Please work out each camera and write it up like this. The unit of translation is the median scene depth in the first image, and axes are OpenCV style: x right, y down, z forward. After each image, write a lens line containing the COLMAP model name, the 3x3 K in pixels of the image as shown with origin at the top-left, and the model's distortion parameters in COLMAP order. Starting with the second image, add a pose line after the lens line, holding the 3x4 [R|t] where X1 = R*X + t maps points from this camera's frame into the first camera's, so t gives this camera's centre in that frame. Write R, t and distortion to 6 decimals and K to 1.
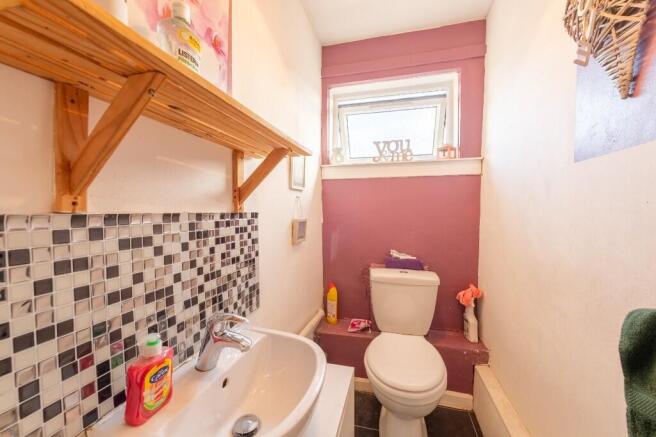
lens RADIAL K [[260.3, 0, 328.3], [0, 260.3, 215.9], [0, 0, 1]] dist [-0.000929, 0.000042]
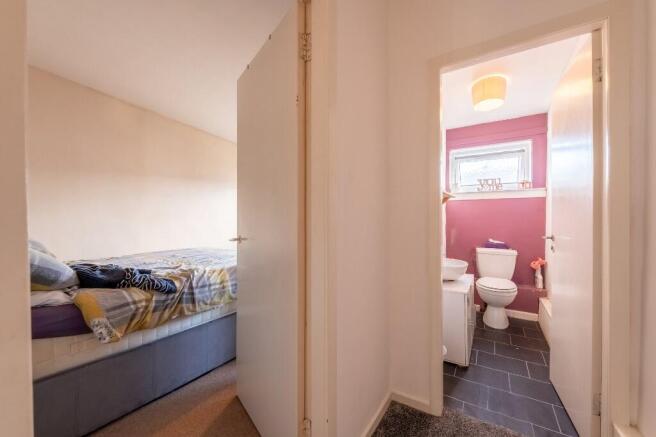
lens RADIAL K [[260.3, 0, 326.7], [0, 260.3, 217.3], [0, 0, 1]] dist [-0.000929, 0.000042]
pose [[0.946515, 0.000079, -0.322661, -0.263725], [-0.007327, 0.999747, -0.021249, 0.028526], [0.322577, 0.022477, 0.946276, -1.173392]]
